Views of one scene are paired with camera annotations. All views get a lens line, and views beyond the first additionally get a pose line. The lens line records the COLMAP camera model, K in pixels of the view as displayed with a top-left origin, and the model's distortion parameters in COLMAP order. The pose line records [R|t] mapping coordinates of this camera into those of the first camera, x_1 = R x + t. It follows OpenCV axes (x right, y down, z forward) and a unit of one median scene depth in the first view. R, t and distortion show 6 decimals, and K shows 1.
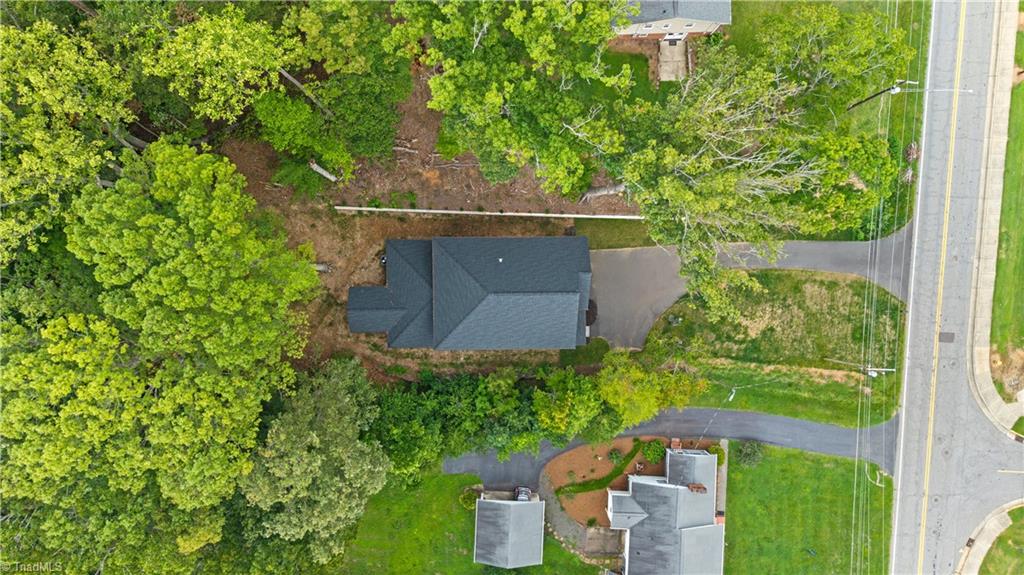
lens RADIAL K [[754.9, 0, 510.4], [0, 754.9, 282.3], [0, 0, 1]] dist [-0.009729, 0.000960]
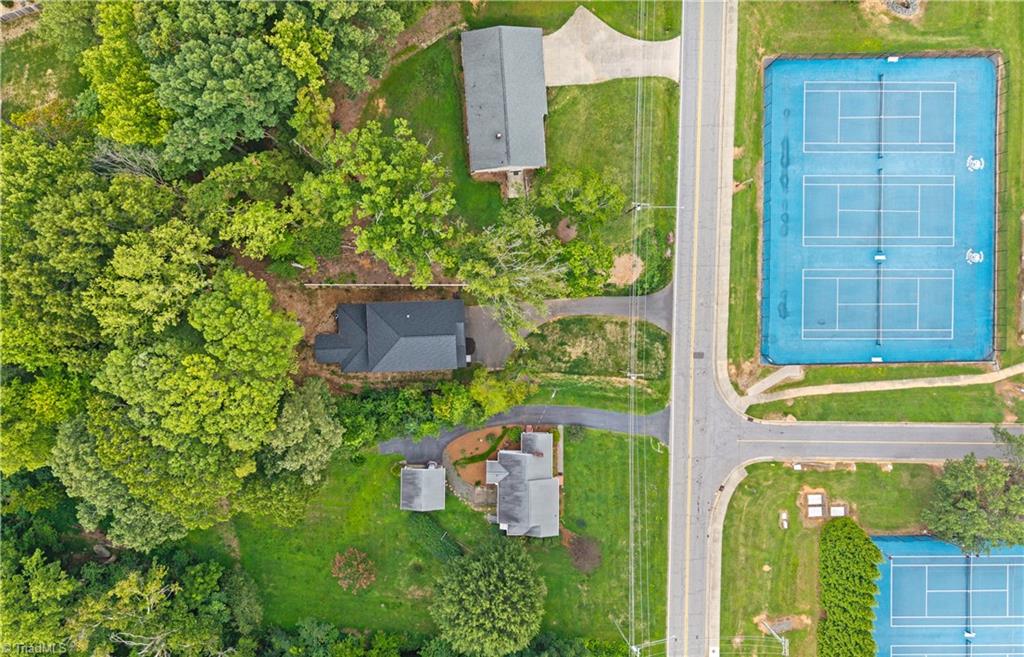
lens RADIAL K [[1076.7, 0, 512.4], [0, 1076.7, 323.2], [0, 0, 1]] dist [0.087192, 0.000000]
pose [[0.999532, -0.030406, -0.003286, 0.206665], [0.030449, 0.999438, 0.014033, -0.037172], [0.002857, -0.014126, 0.999896, -1.257103]]
